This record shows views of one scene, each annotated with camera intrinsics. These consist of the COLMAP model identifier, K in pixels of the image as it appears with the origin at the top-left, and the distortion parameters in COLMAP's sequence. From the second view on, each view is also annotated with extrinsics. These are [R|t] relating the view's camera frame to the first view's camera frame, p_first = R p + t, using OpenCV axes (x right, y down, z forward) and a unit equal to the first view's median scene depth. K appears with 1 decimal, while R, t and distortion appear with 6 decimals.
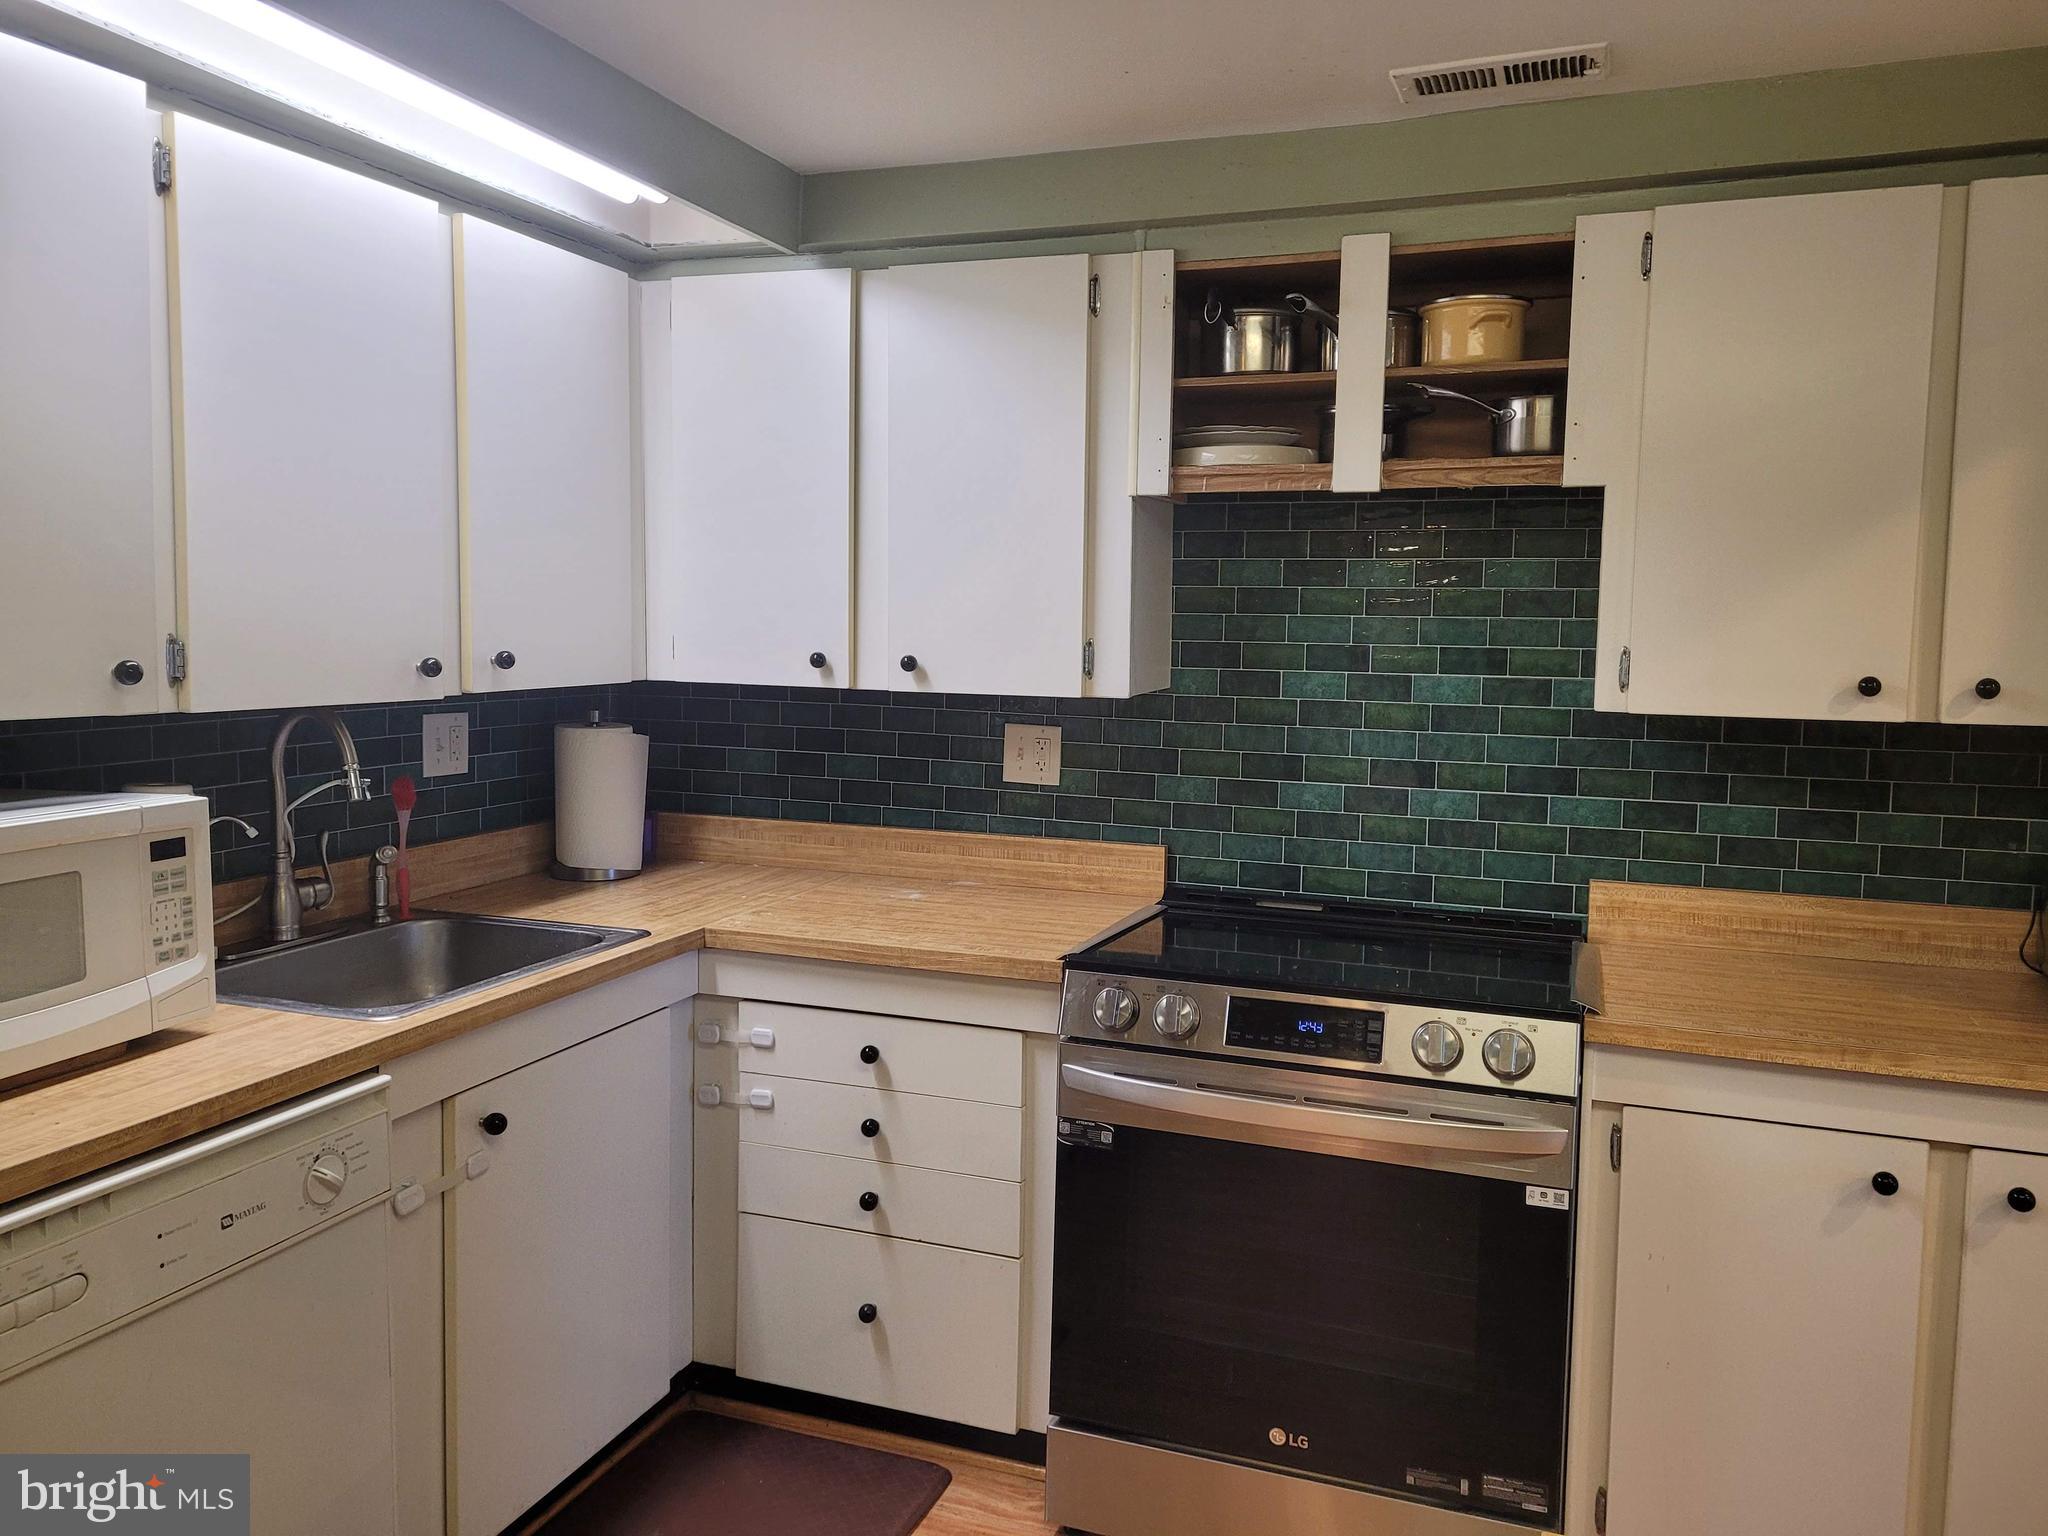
lens RADIAL K [[1548.4, 0, 1019.5], [0, 1548.4, 760.7], [0, 0, 1]] dist [0.038625, -0.028956]
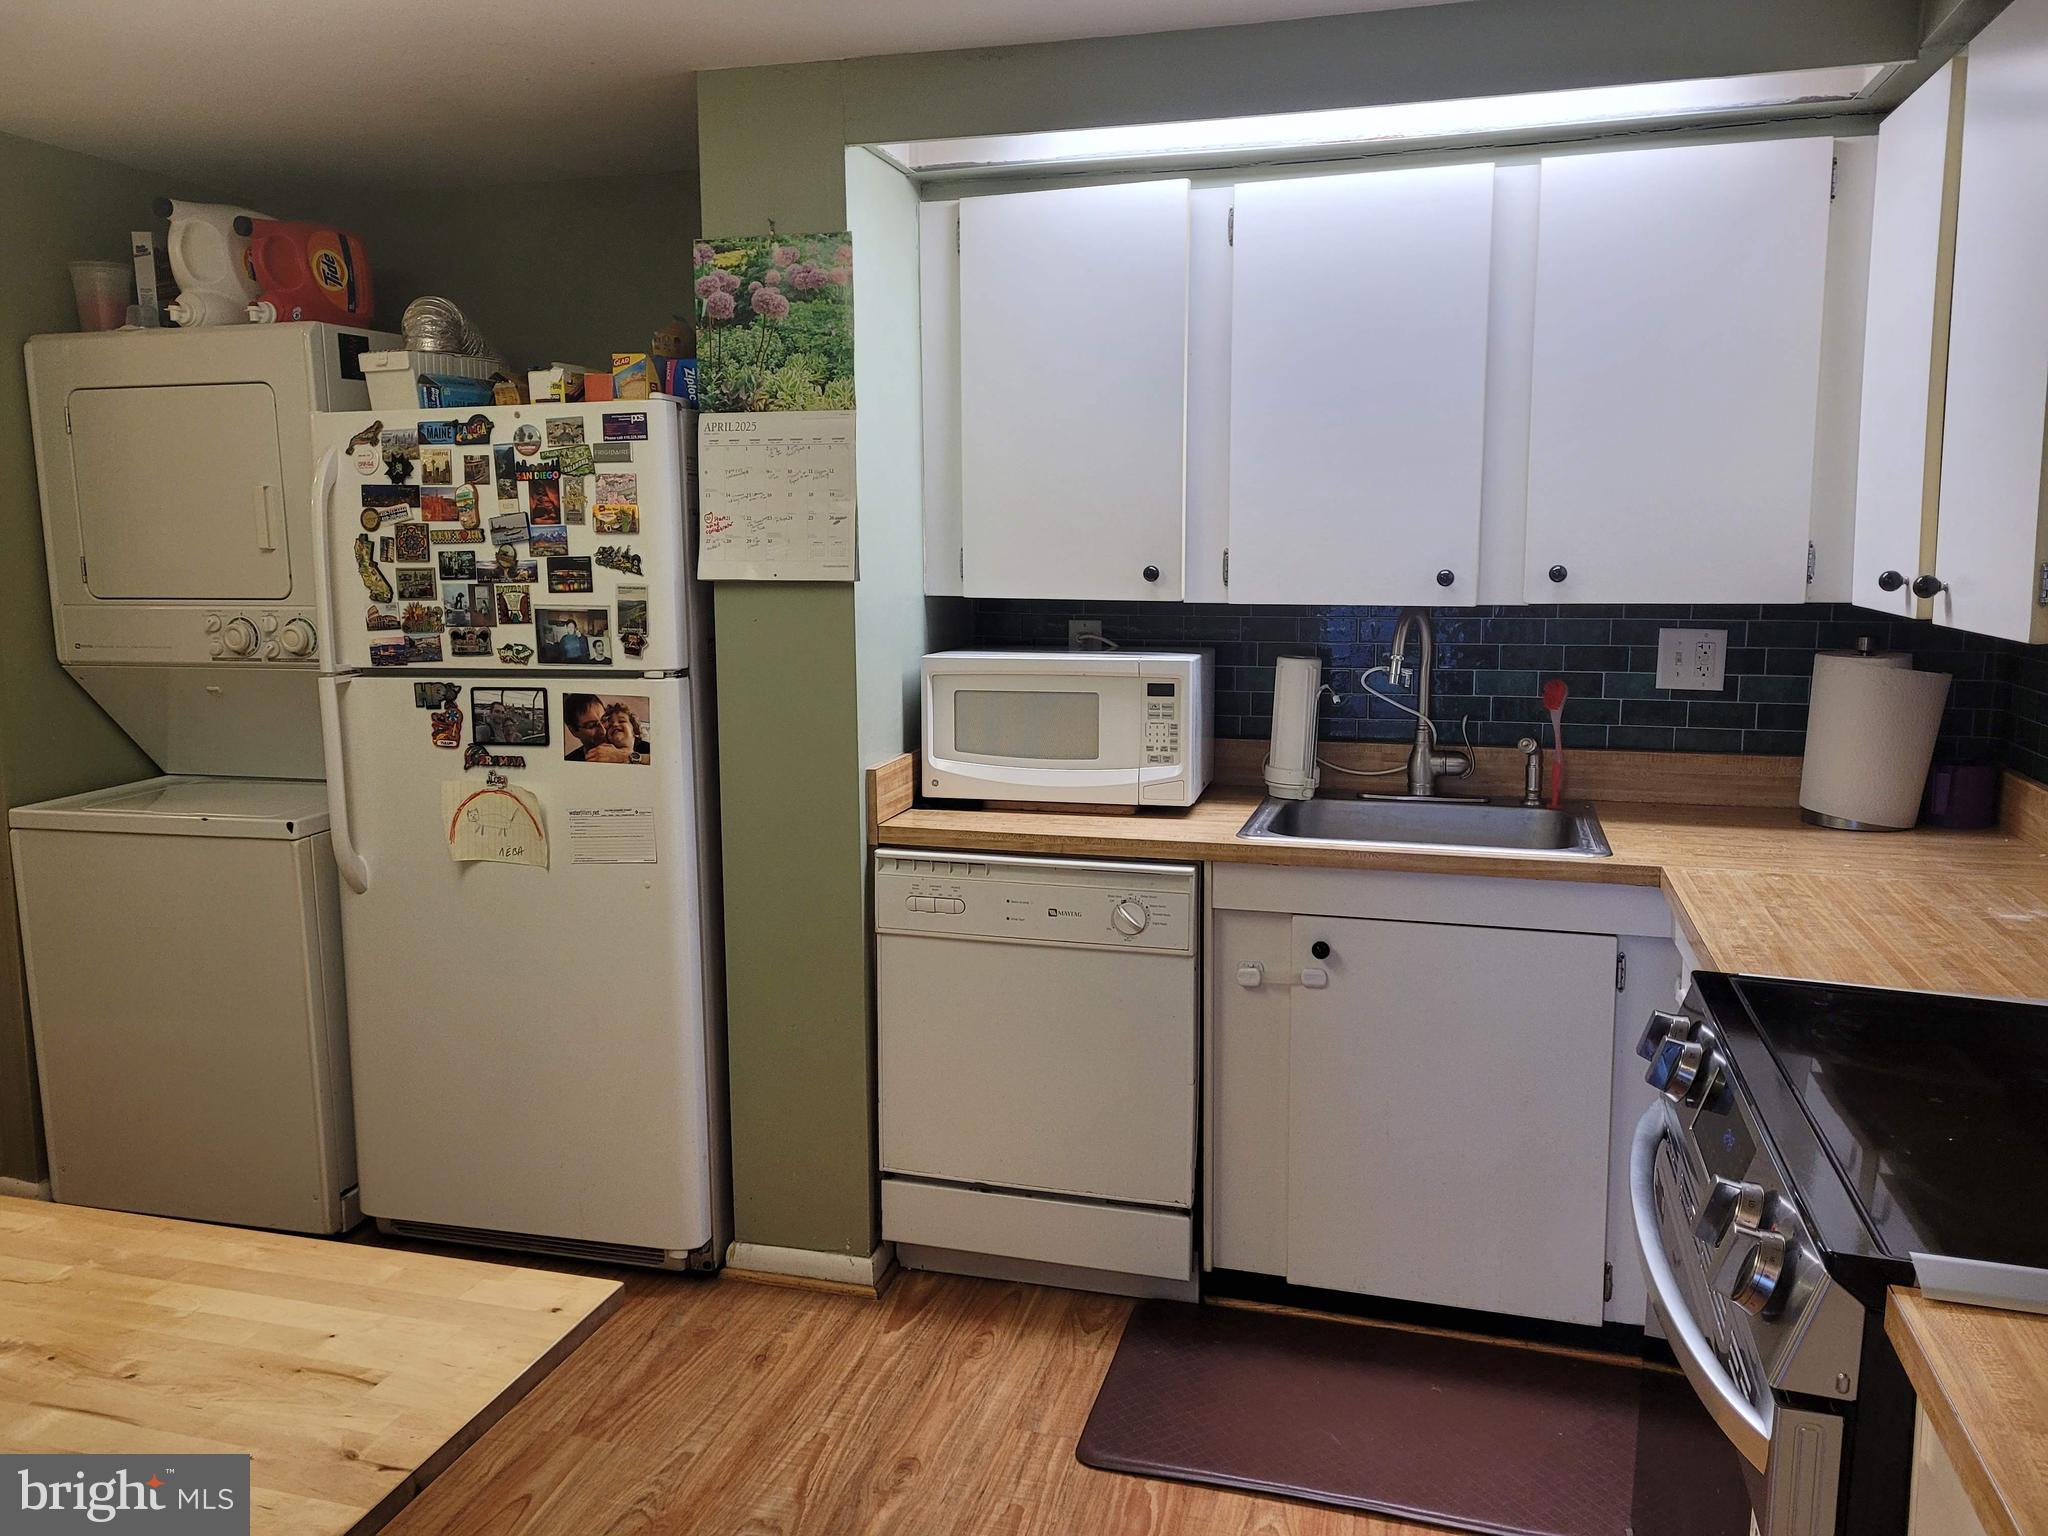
lens RADIAL K [[1548.4, 0, 1020.6], [0, 1548.4, 767.2], [0, 0, 1]] dist [0.038625, -0.028956]
pose [[0.069255, 0.139589, -0.987785, 0.751974], [-0.087441, 0.987201, 0.133376, -0.046465], [0.993759, 0.077136, 0.080574, 0.588942]]
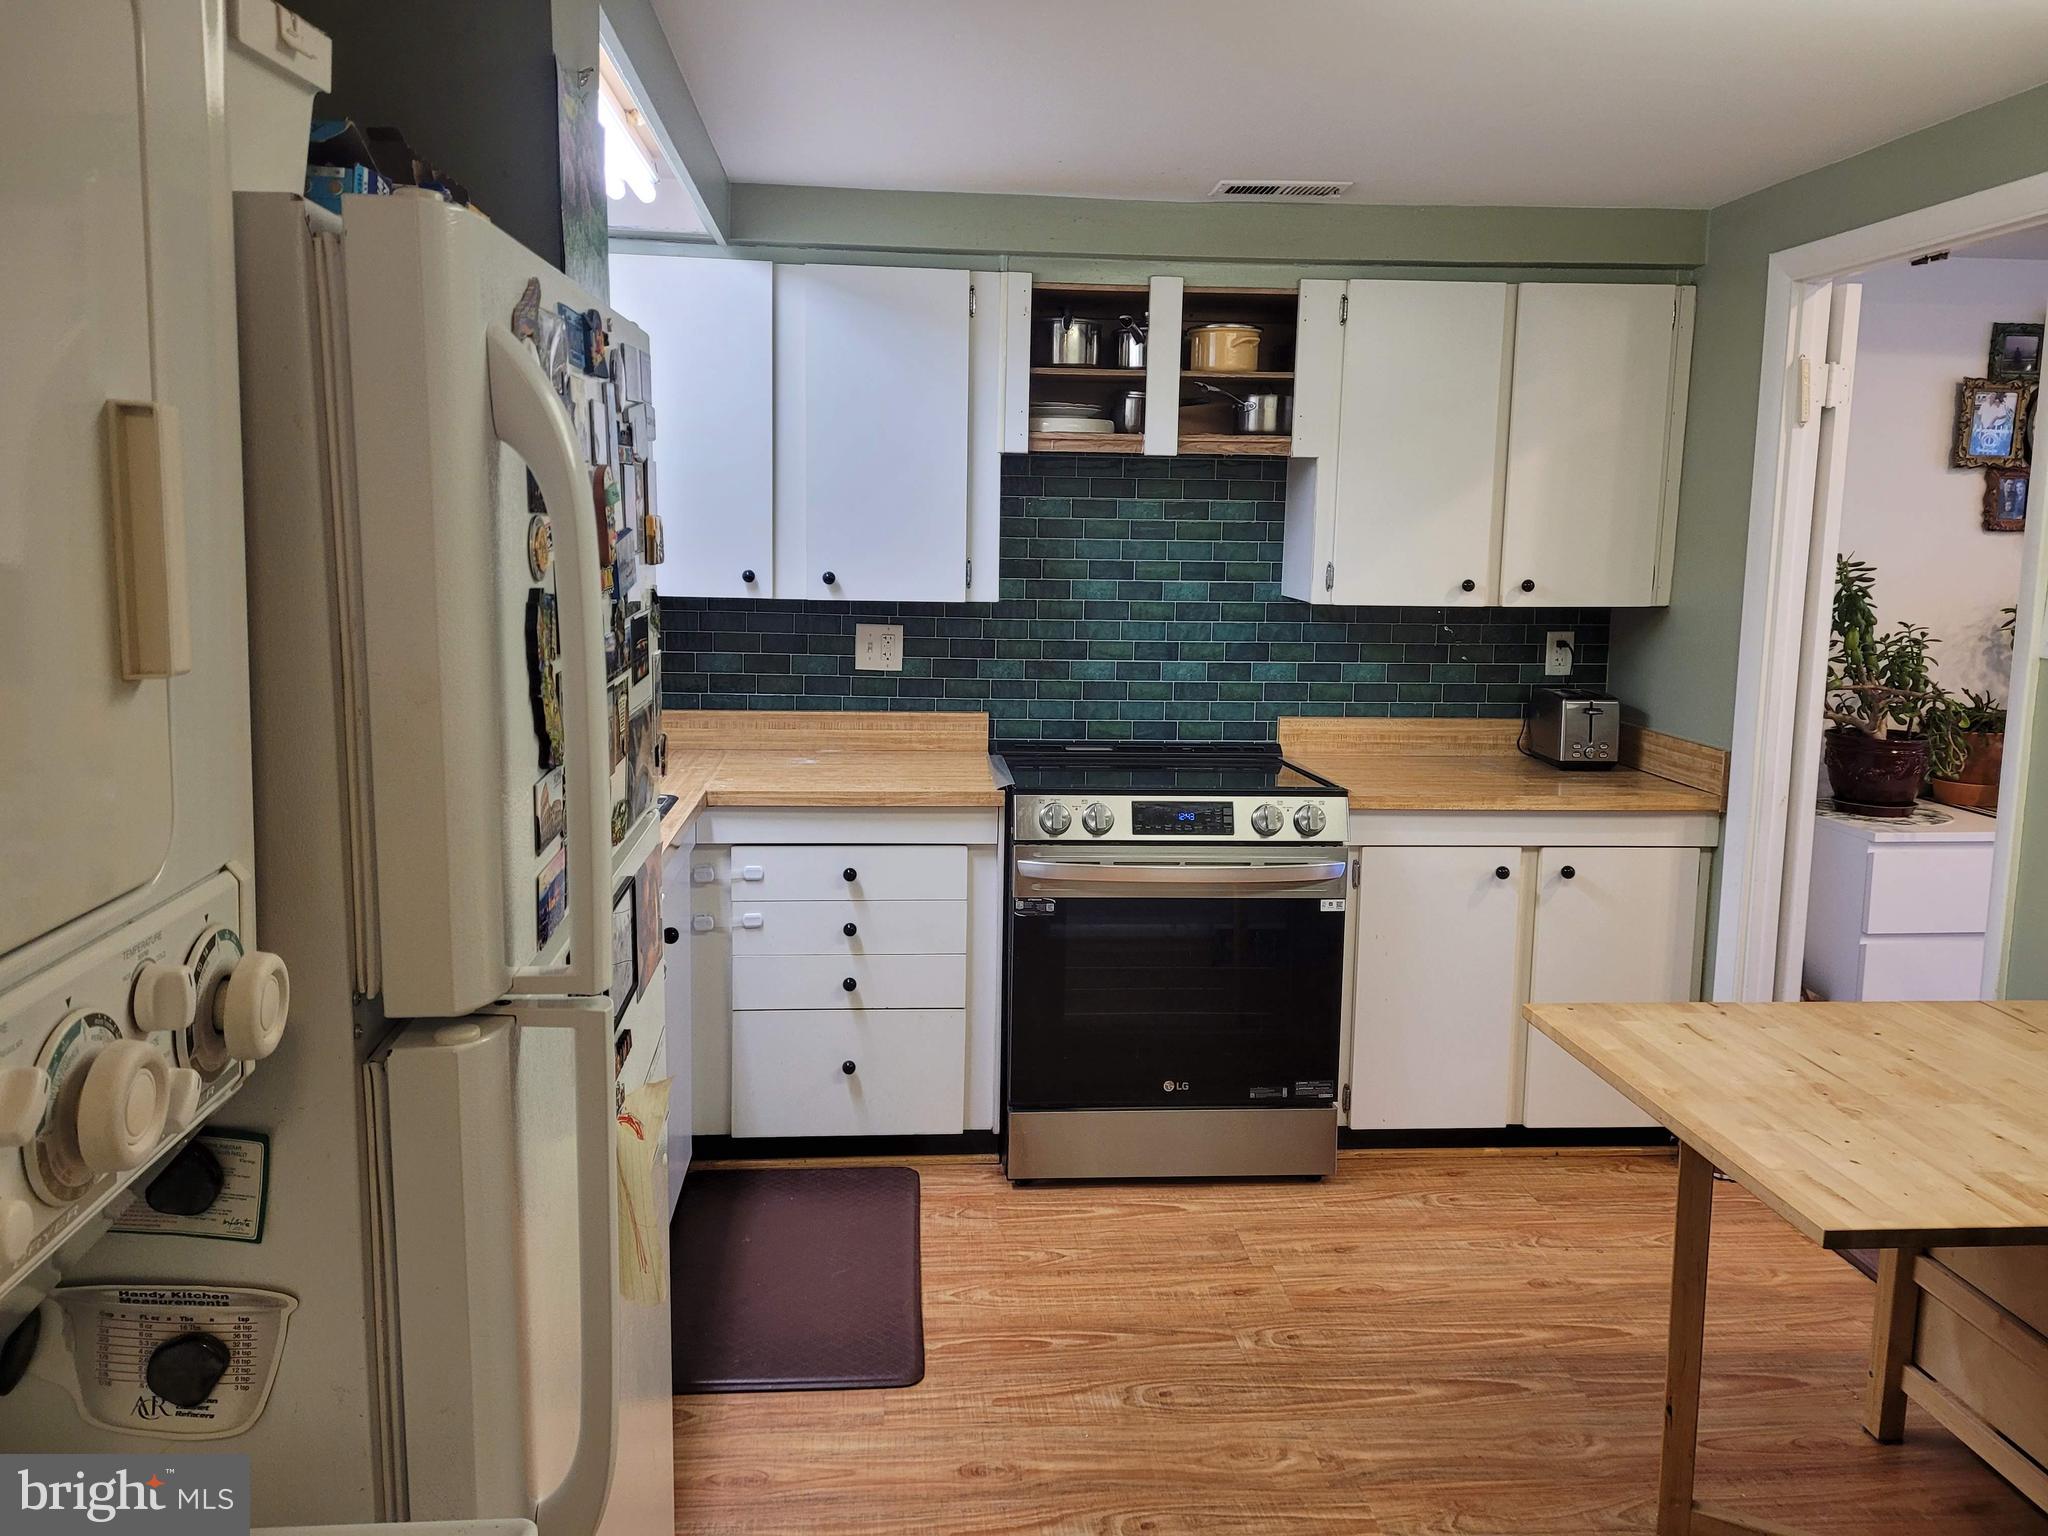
lens RADIAL K [[1548.4, 0, 1015.2], [0, 1548.4, 759.5], [0, 0, 1]] dist [0.038625, -0.028956]
pose [[0.902852, -0.063781, 0.425194, -0.532240], [0.036582, 0.996745, 0.071838, 0.000523], [-0.428392, -0.049304, 0.902247, -0.258152]]
